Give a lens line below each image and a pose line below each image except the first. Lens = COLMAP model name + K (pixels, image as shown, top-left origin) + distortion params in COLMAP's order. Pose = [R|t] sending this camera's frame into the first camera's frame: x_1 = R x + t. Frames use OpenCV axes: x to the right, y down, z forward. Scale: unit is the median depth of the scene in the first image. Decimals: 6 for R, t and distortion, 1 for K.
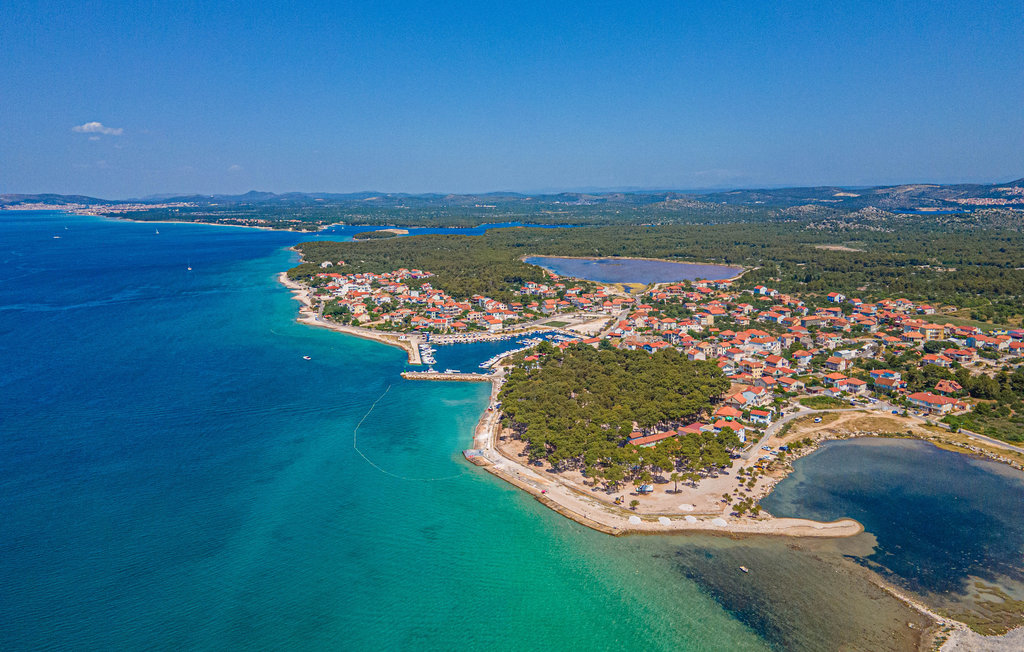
lens RADIAL K [[751.8, 0, 510.4], [0, 751.8, 324.9], [0, 0, 1]] dist [0.039972, 0.010073]
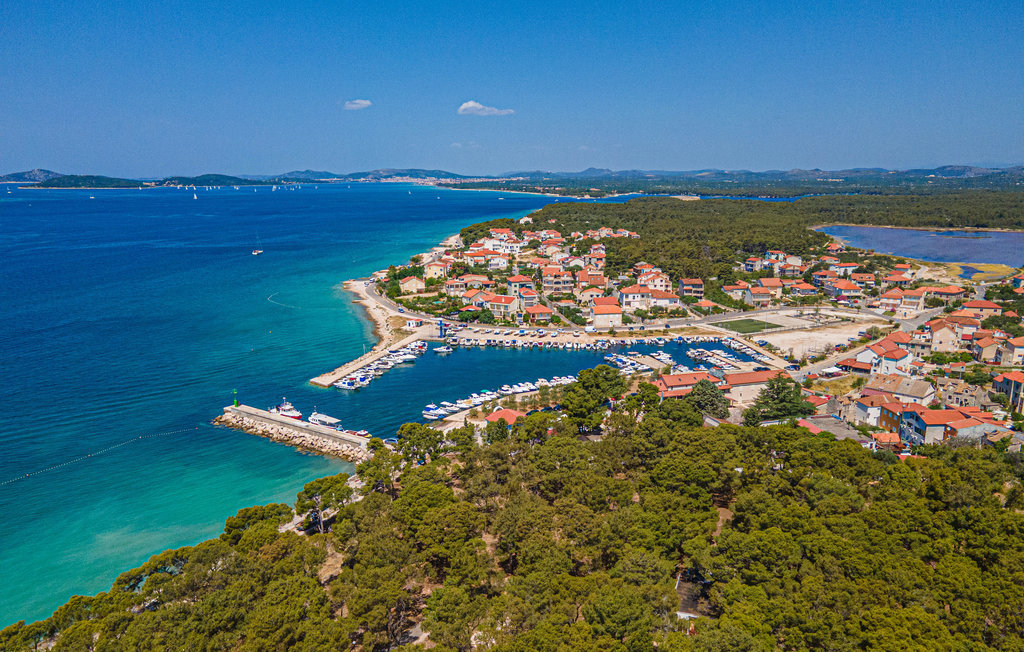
lens RADIAL K [[751.8, 0, 515.0], [0, 751.8, 327.0], [0, 0, 1]] dist [0.039972, 0.010073]
pose [[0.902201, 0.093001, -0.421169, 0.117016], [-0.081902, 0.995650, 0.044410, -0.008384], [0.423467, -0.005572, 0.905894, 0.452674]]
